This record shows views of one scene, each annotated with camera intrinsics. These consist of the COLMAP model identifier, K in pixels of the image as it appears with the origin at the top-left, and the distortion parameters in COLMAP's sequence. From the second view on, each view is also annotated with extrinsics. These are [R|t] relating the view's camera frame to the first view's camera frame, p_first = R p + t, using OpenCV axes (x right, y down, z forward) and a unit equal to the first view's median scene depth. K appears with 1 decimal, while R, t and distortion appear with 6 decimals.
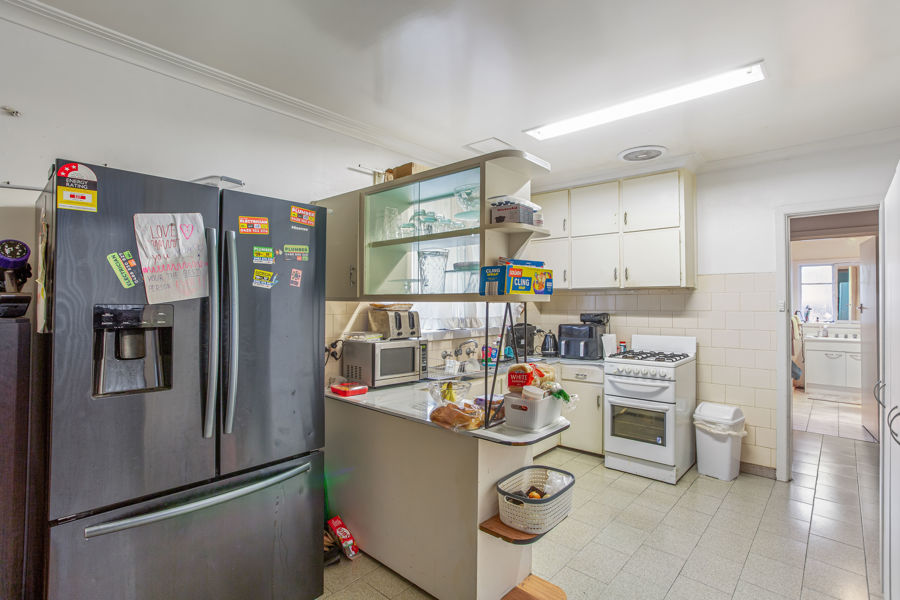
lens RADIAL K [[443.5, 0, 450.0], [0, 443.5, 300.0], [0, 0, 1]] dist [0.000564, 0.000407]
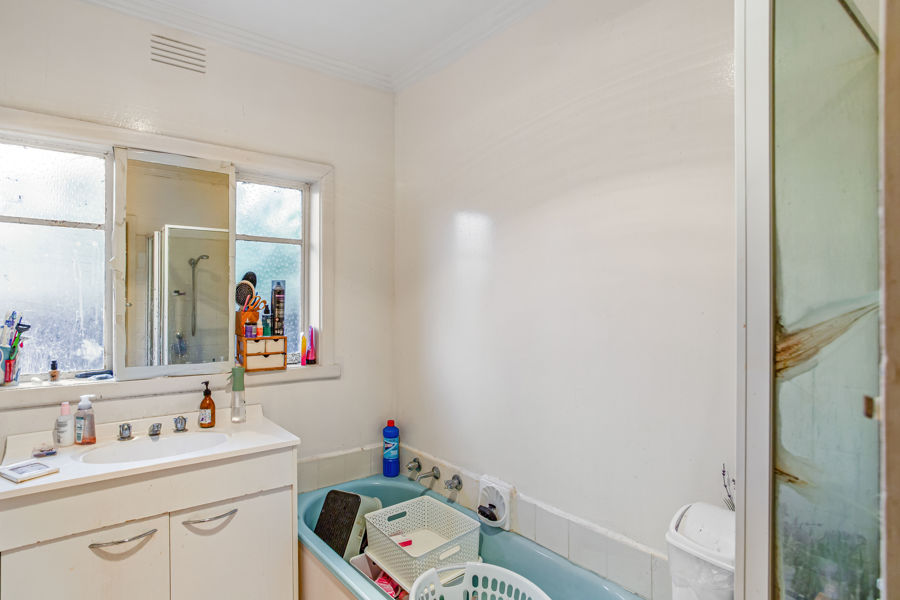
lens RADIAL K [[495.2, 0, 450.0], [0, 495.2, 300.0], [0, 0, 1]] dist [-0.068527, 0.000175]
pose [[0.172481, -0.002816, 0.985009, 1.131891], [-0.004638, 0.999983, 0.003671, 0.008271], [-0.985002, -0.005202, 0.172465, 1.371788]]
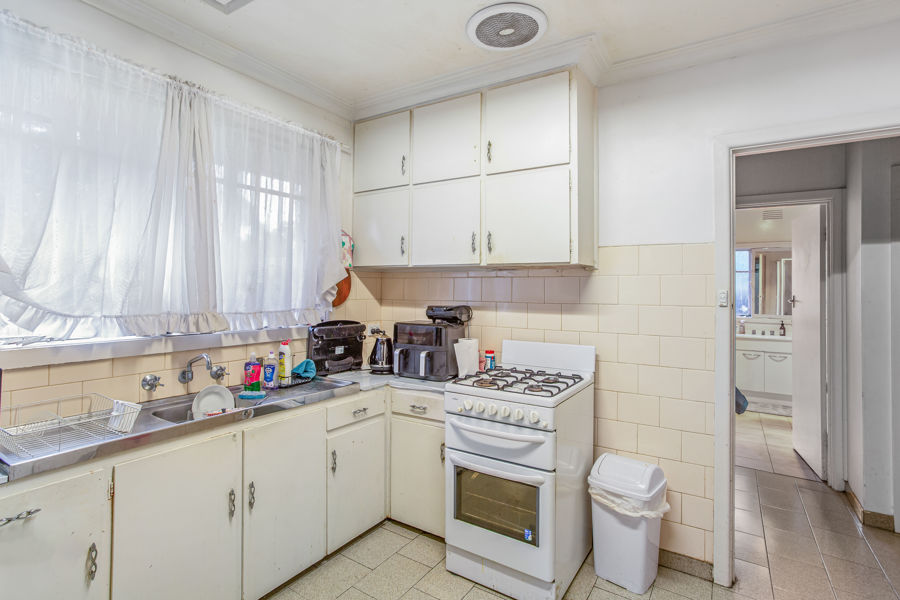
lens RADIAL K [[442.4, 0, 447.7], [0, 442.4, 283.1], [0, 0, 1]] dist [-0.000528, 0.000447]
pose [[0.987753, 0.015769, 0.155229, 0.255219], [-0.014187, 0.999836, -0.011293, 0.005278], [-0.155381, 0.008952, 0.987814, 0.421427]]
